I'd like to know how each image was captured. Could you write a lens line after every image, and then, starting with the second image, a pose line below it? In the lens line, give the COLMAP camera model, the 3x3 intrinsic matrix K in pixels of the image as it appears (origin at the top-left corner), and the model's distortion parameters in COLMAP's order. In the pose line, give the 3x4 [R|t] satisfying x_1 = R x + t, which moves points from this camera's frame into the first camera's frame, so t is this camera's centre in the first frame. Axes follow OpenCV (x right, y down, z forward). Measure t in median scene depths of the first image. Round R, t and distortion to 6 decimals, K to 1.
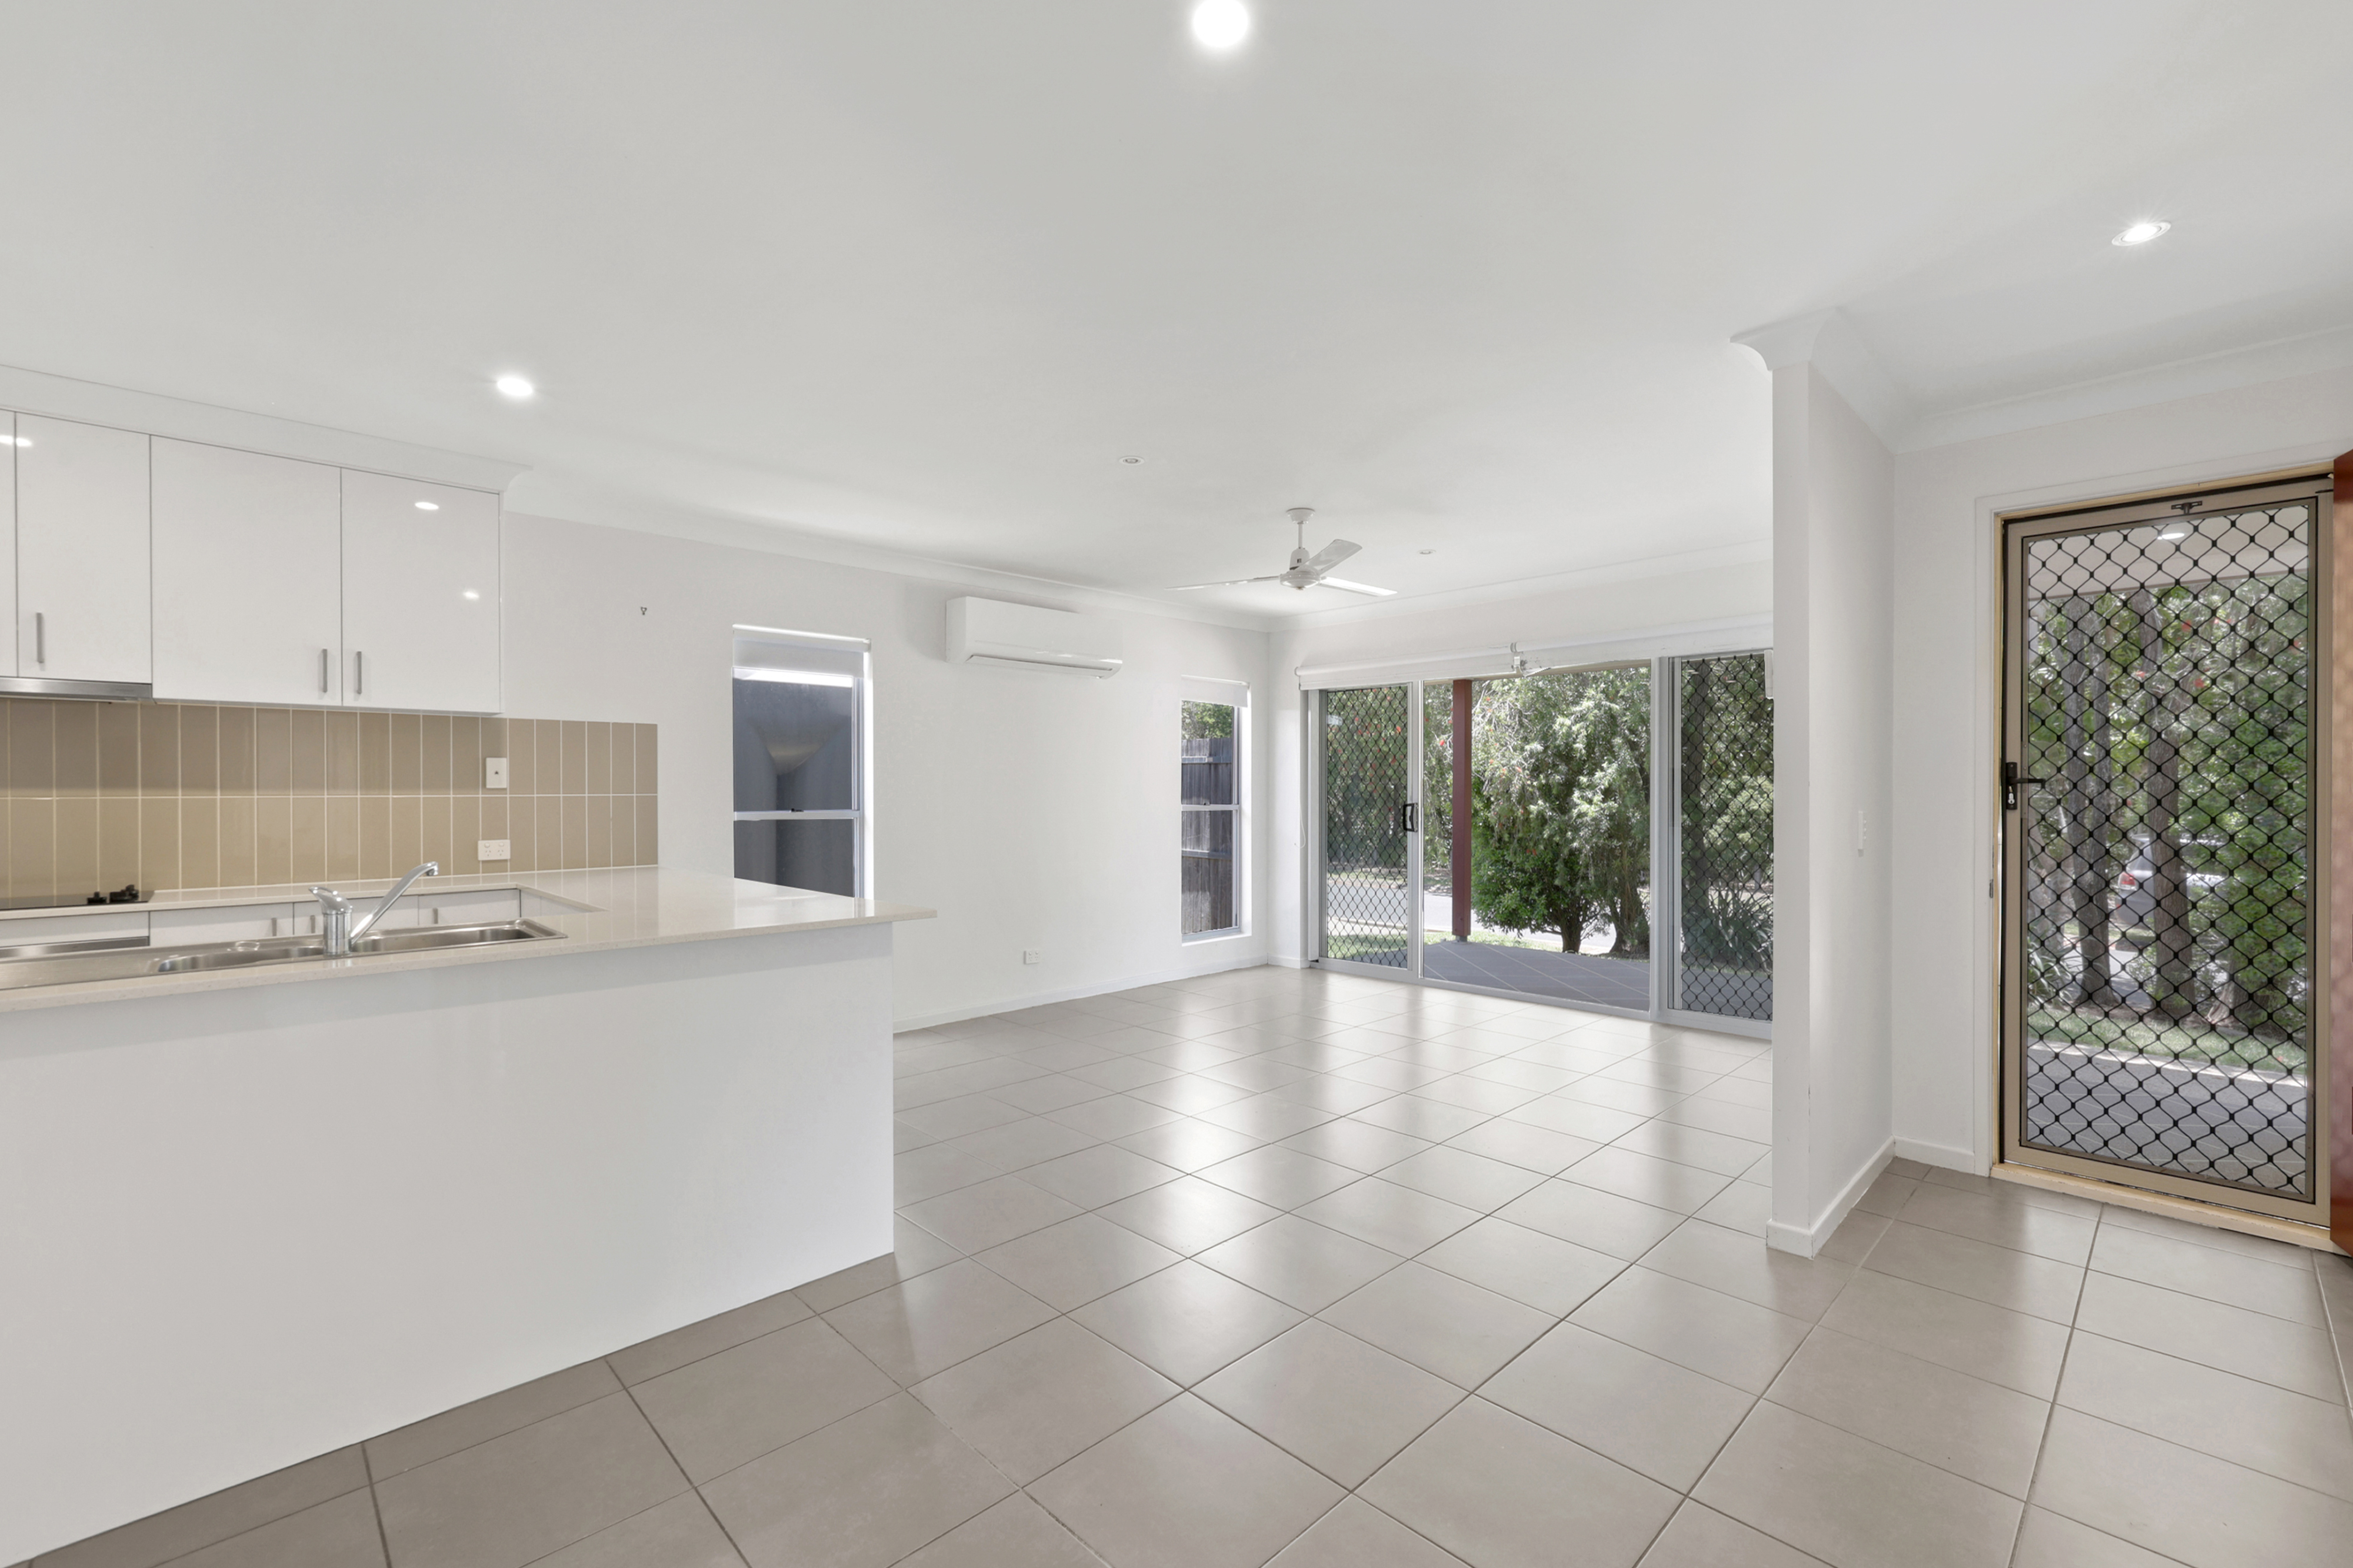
lens RADIAL K [[1003.1, 0, 1167.1], [0, 1003.1, 792.1], [0, 0, 1]] dist [0.001874, 0.000291]
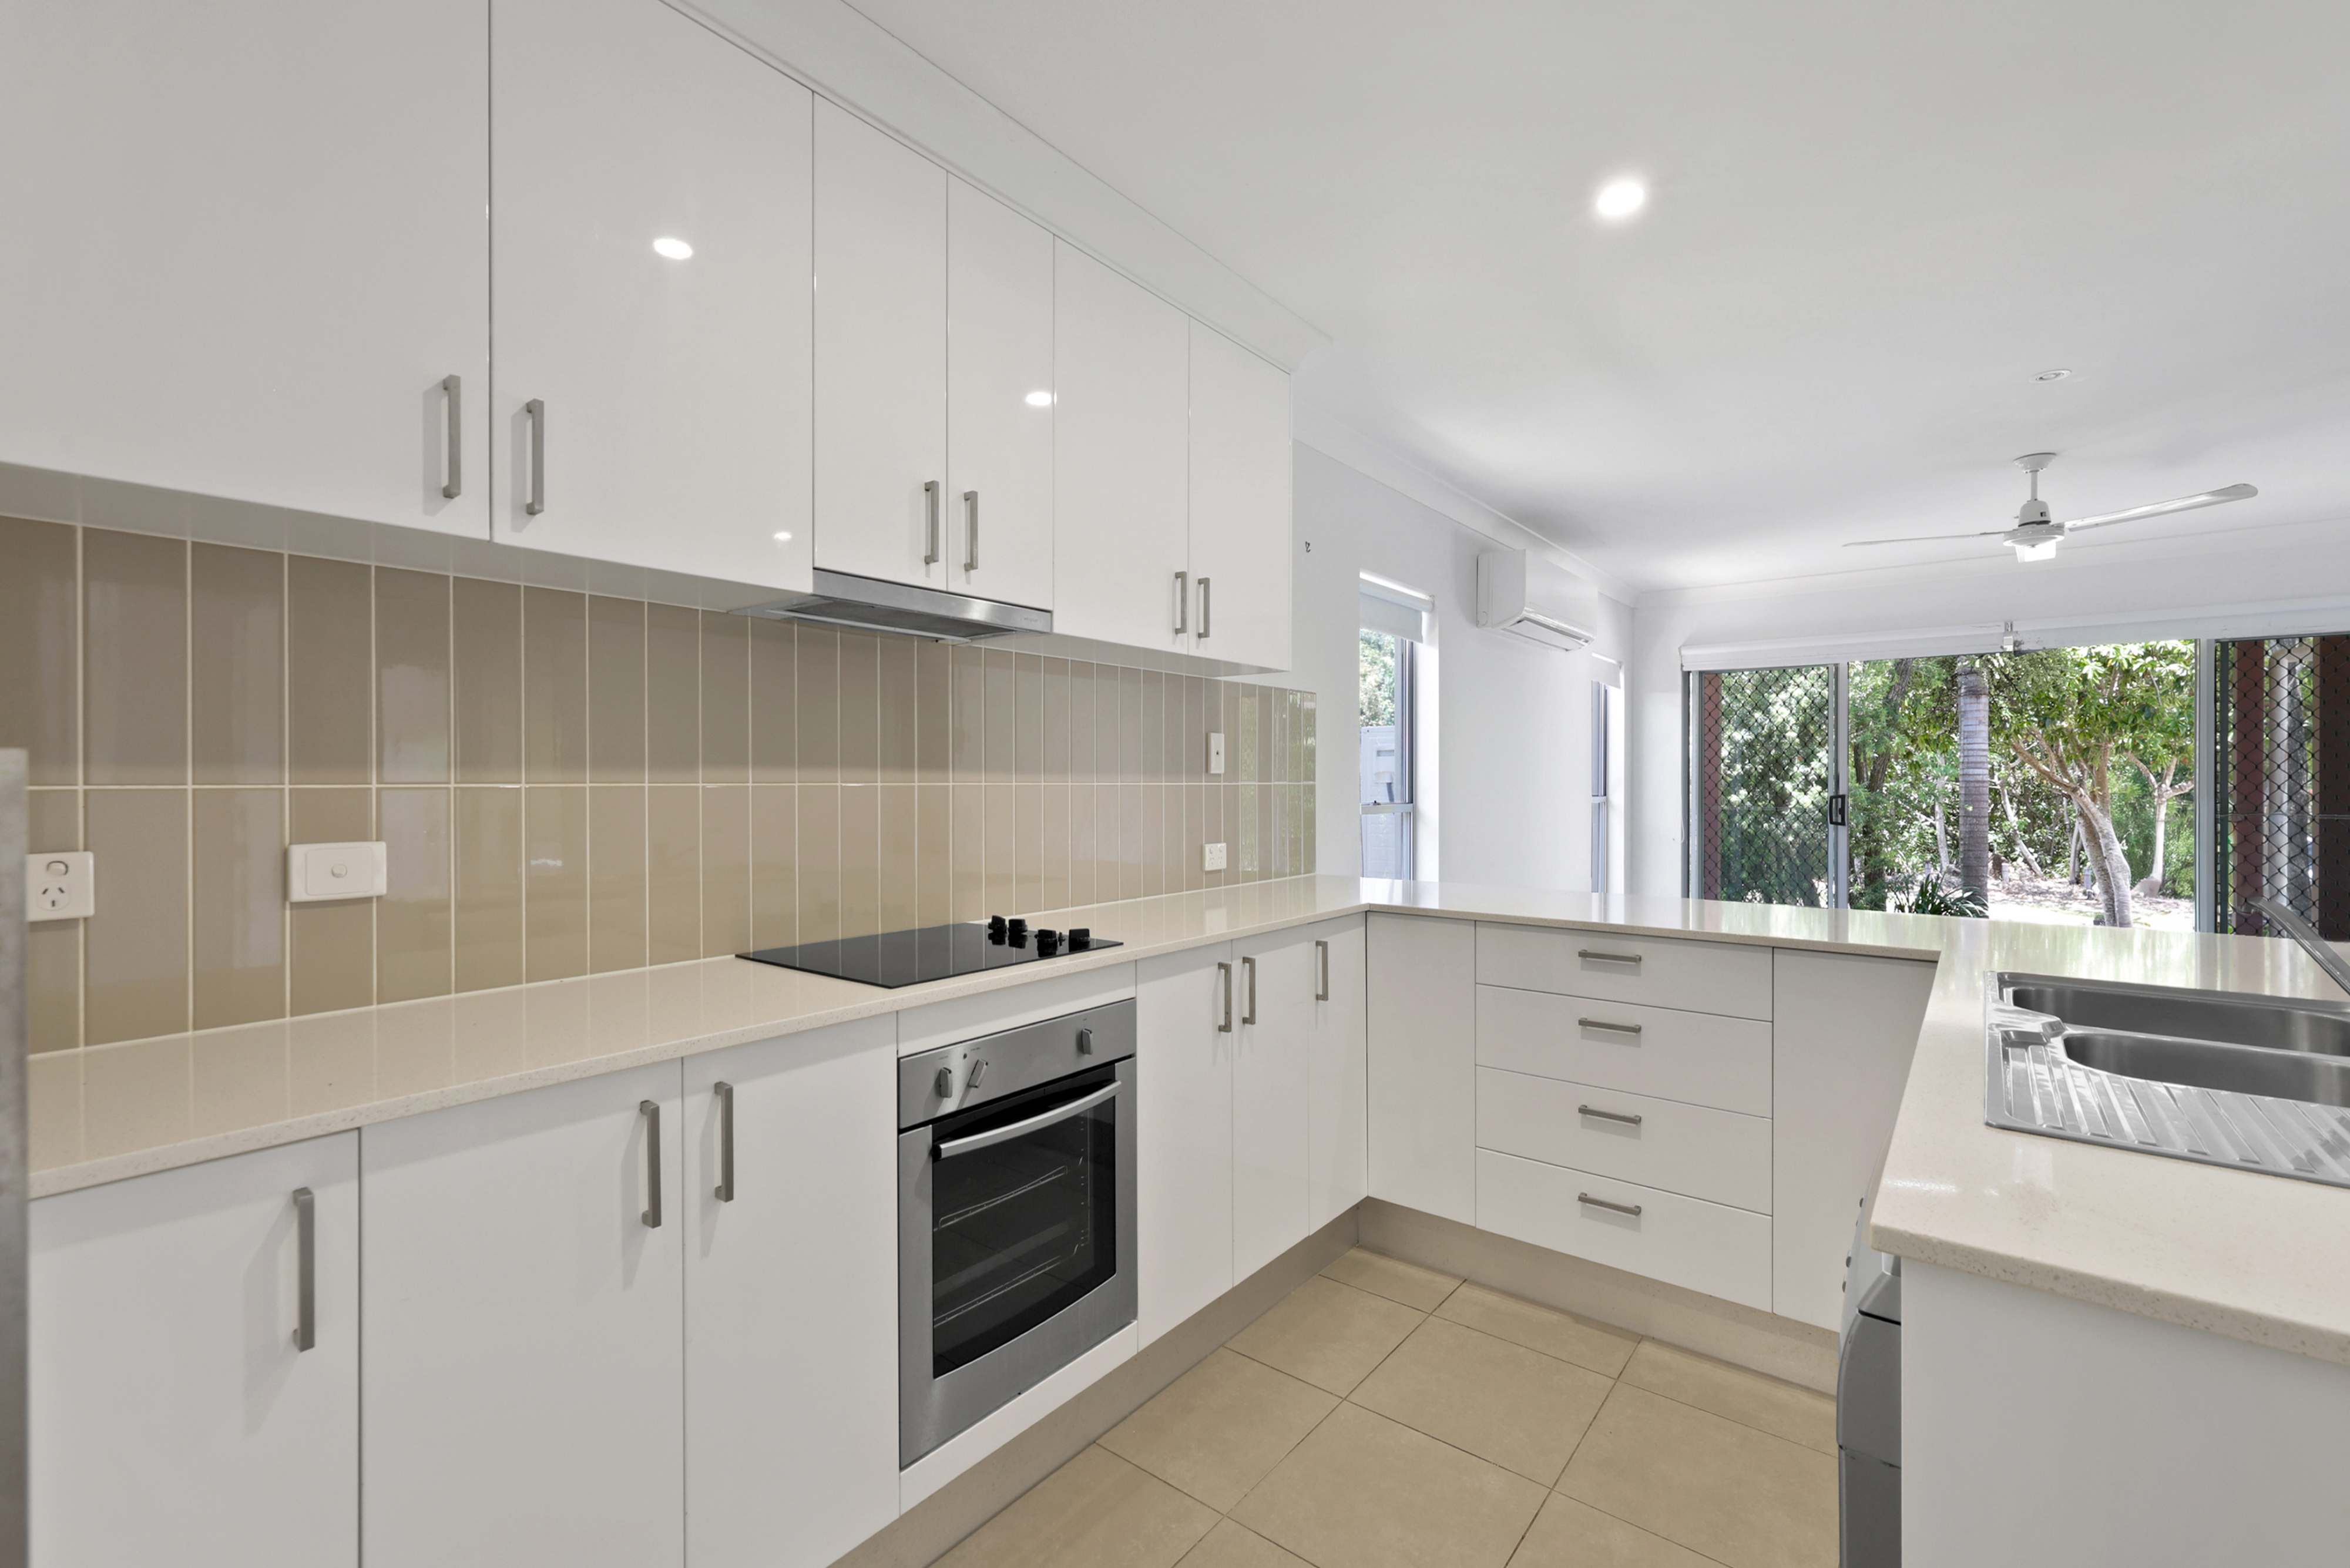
lens RADIAL K [[1001.9, 0, 1181.9], [0, 1001.9, 784.9], [0, 0, 1]] dist [0.001874, 0.000291]
pose [[0.991844, 0.005185, 0.127353, -0.787110], [-0.006078, 0.999960, 0.006624, 0.000080], [-0.127313, -0.007344, 0.991835, 0.264198]]
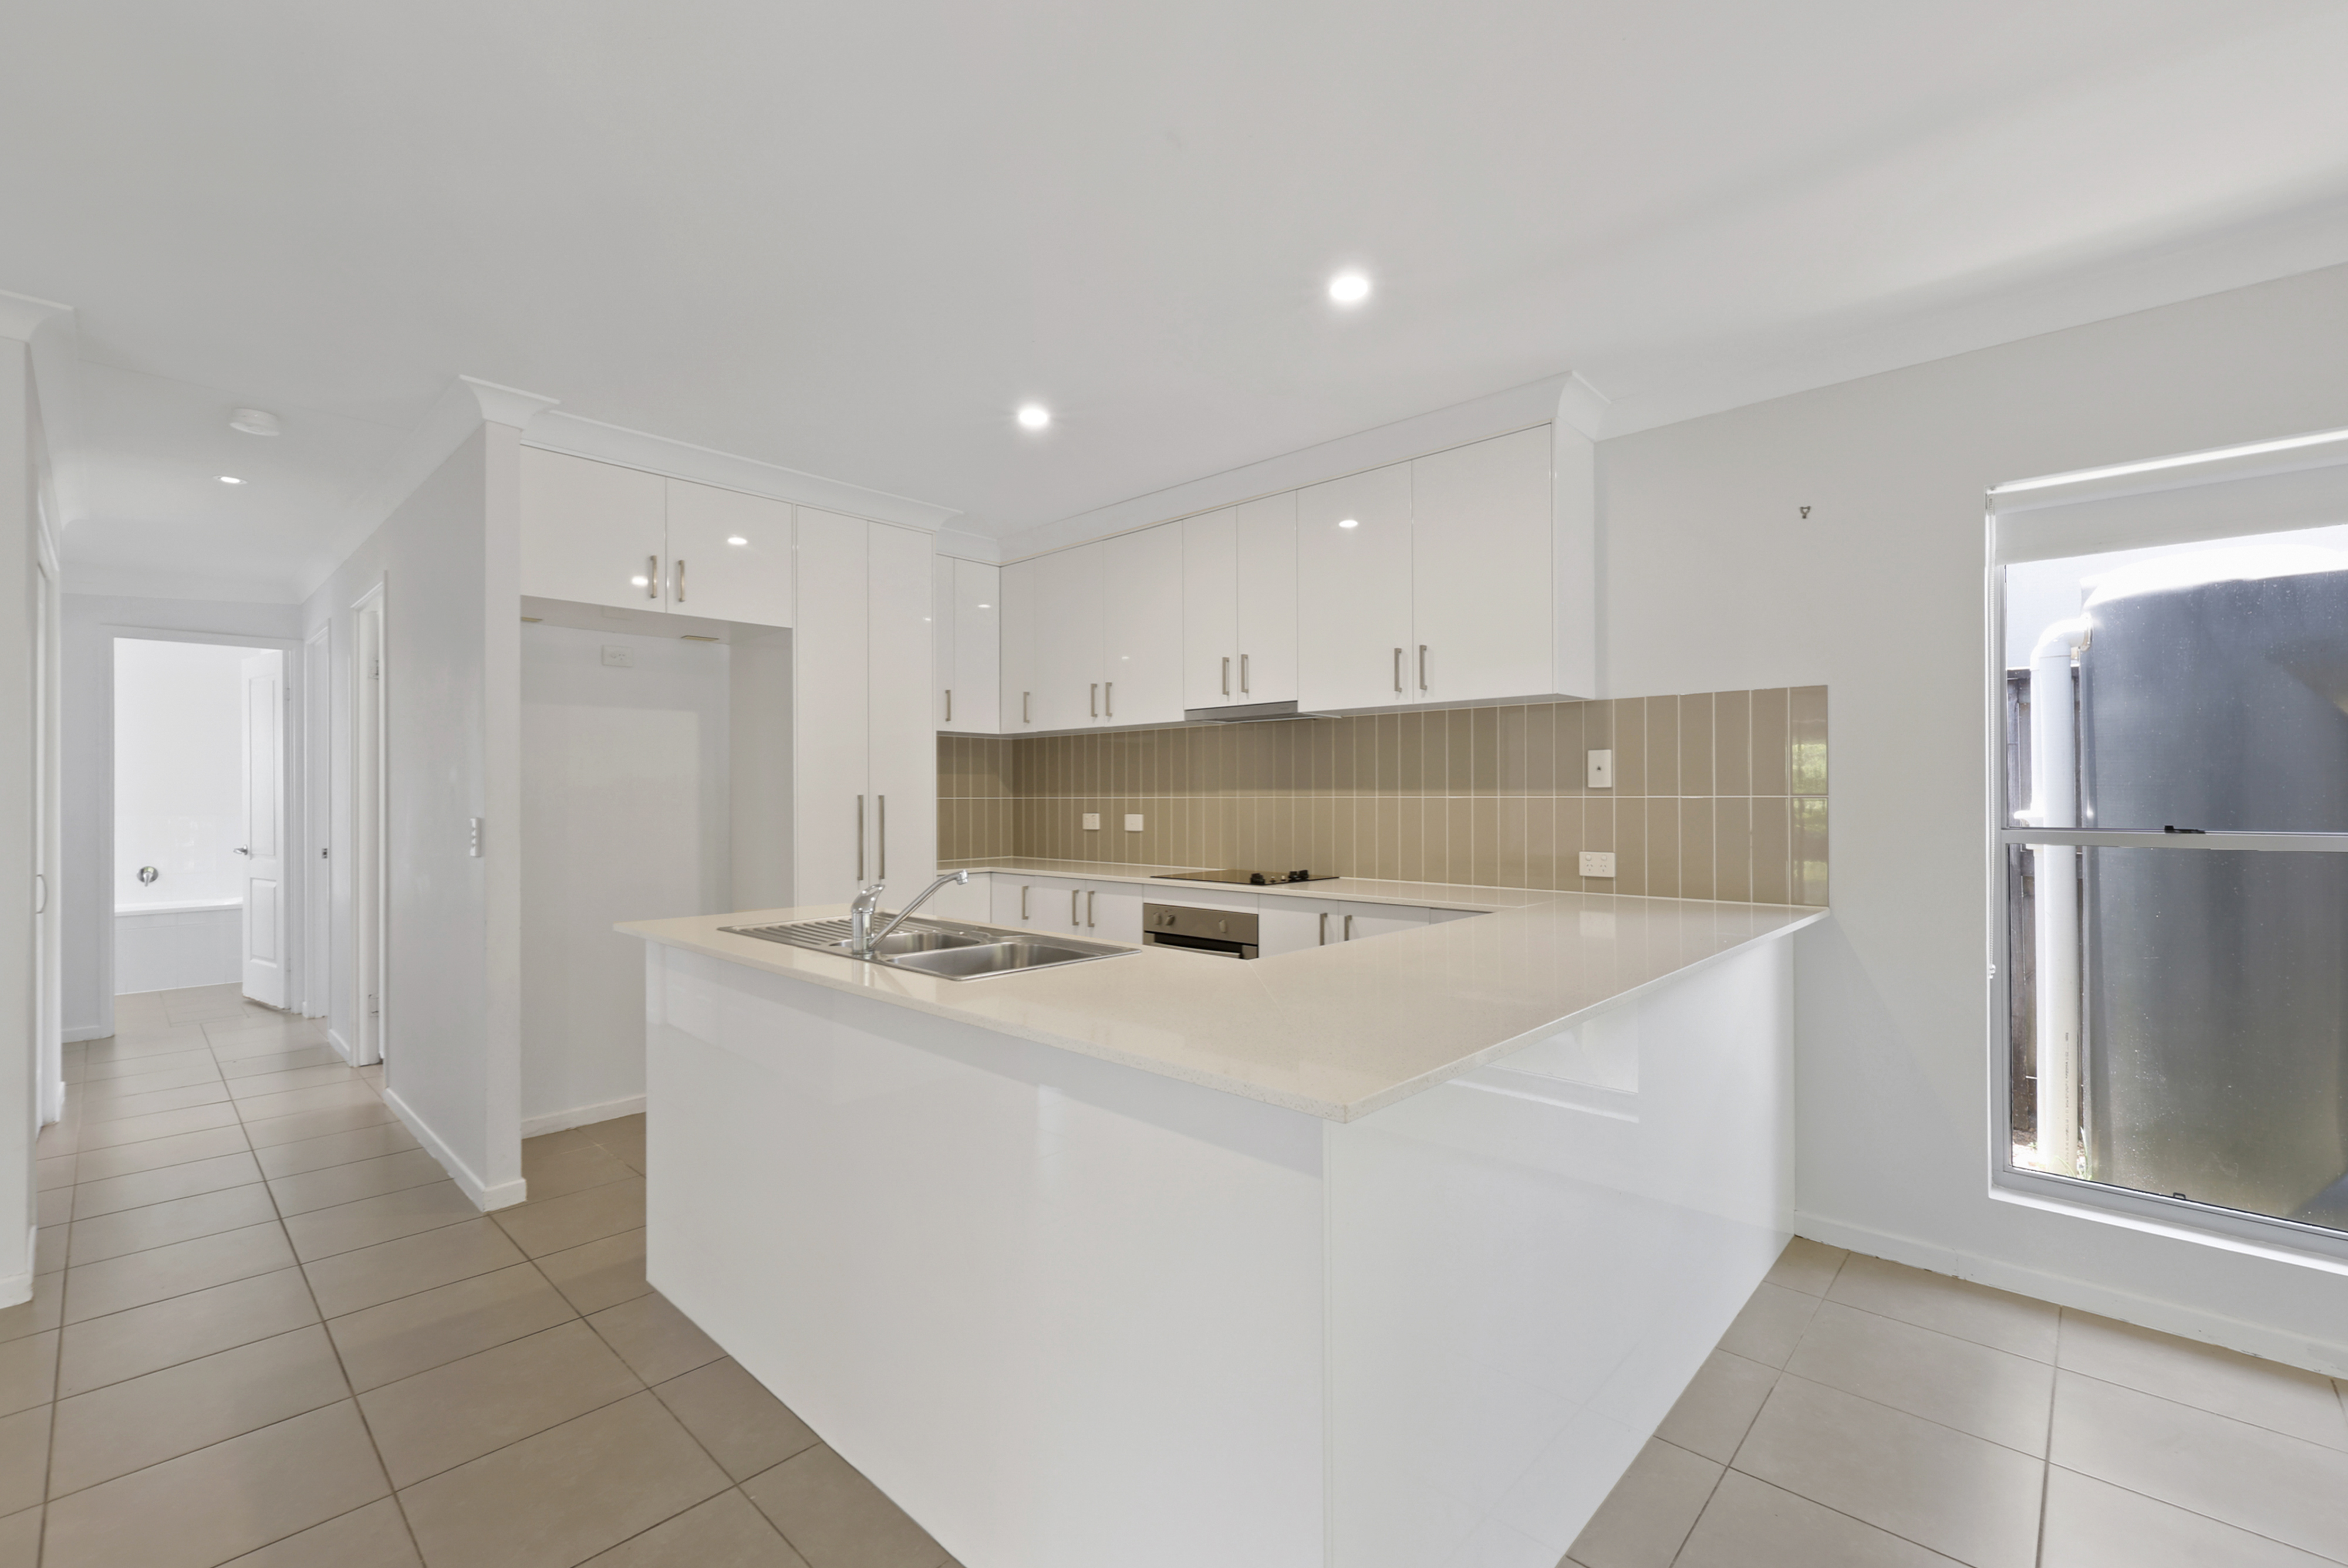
lens RADIAL K [[1000.9, 0, 1177.8], [0, 1000.9, 786.2], [0, 0, 1]] dist [0.001874, 0.000291]
pose [[0.067197, -0.006253, -0.997720, 0.109521], [0.006329, 0.999963, -0.005841, -0.002260], [0.997720, -0.005922, 0.067234, 0.607877]]
